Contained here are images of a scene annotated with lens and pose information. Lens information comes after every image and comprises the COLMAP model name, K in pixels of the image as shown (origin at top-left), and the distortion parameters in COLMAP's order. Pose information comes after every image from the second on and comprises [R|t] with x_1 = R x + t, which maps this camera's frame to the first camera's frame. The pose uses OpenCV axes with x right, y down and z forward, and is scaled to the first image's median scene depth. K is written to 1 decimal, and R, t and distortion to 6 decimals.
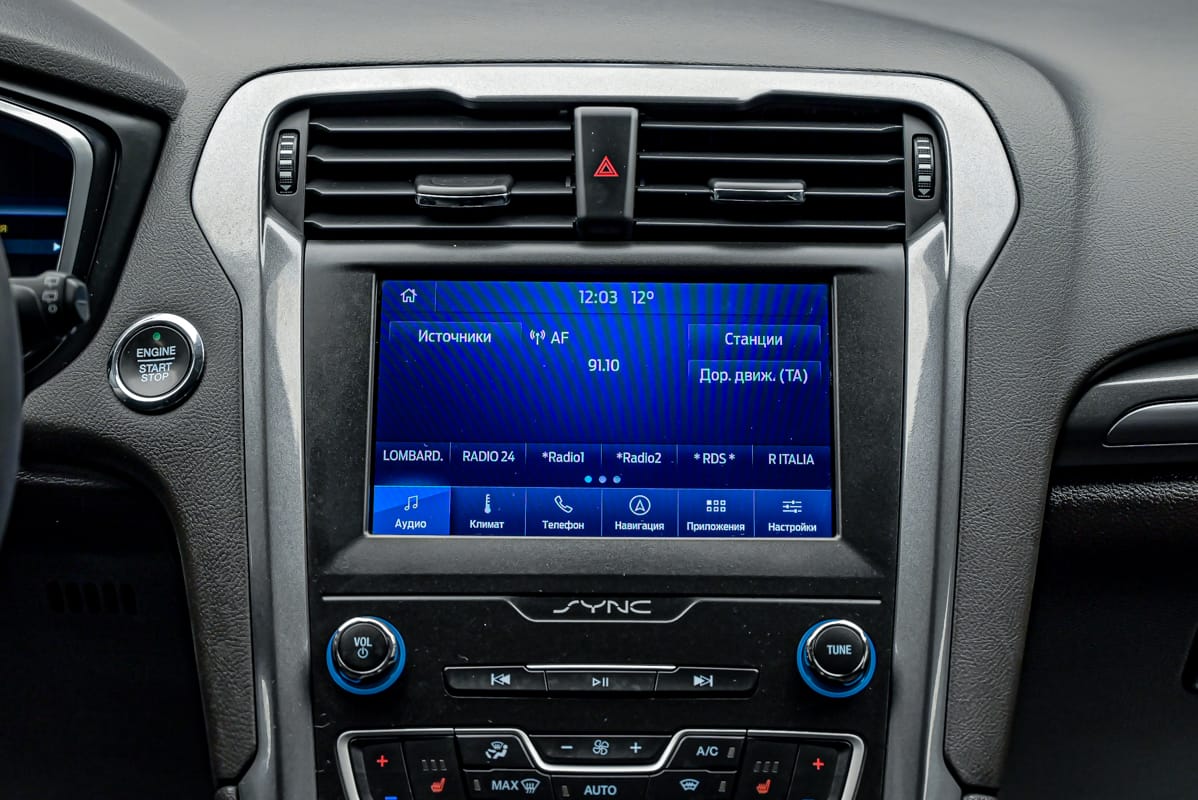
lens RADIAL K [[2950.5, 0, 599.3], [0, 2950.5, 399.8], [0, 0, 1]] dist [-0.016381, 0.000000]
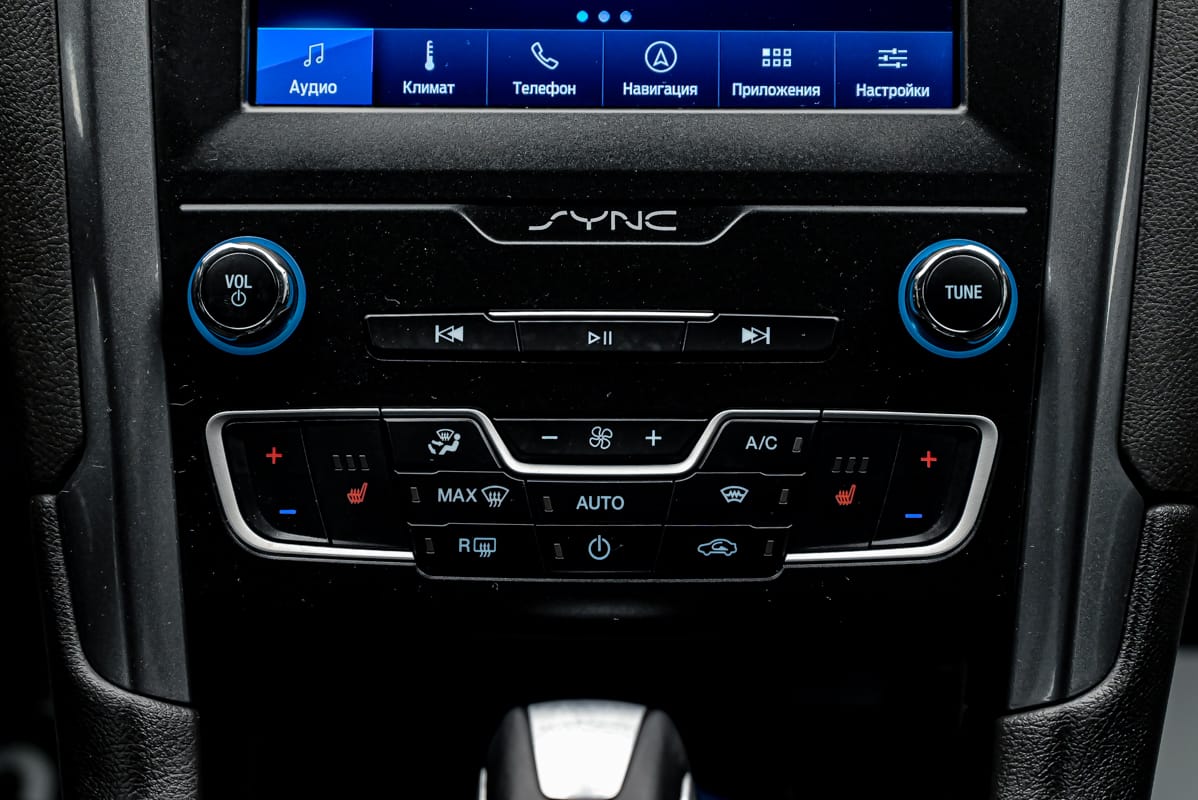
lens RADIAL K [[2950.5, 0, 602.6], [0, 2950.5, 392.7], [0, 0, 1]] dist [-0.016381, 0.000000]
pose [[0.999857, -0.003212, -0.016596, 0.011809], [0.006967, 0.972818, 0.231468, -0.045080], [0.015401, -0.231550, 0.972701, 0.352884]]
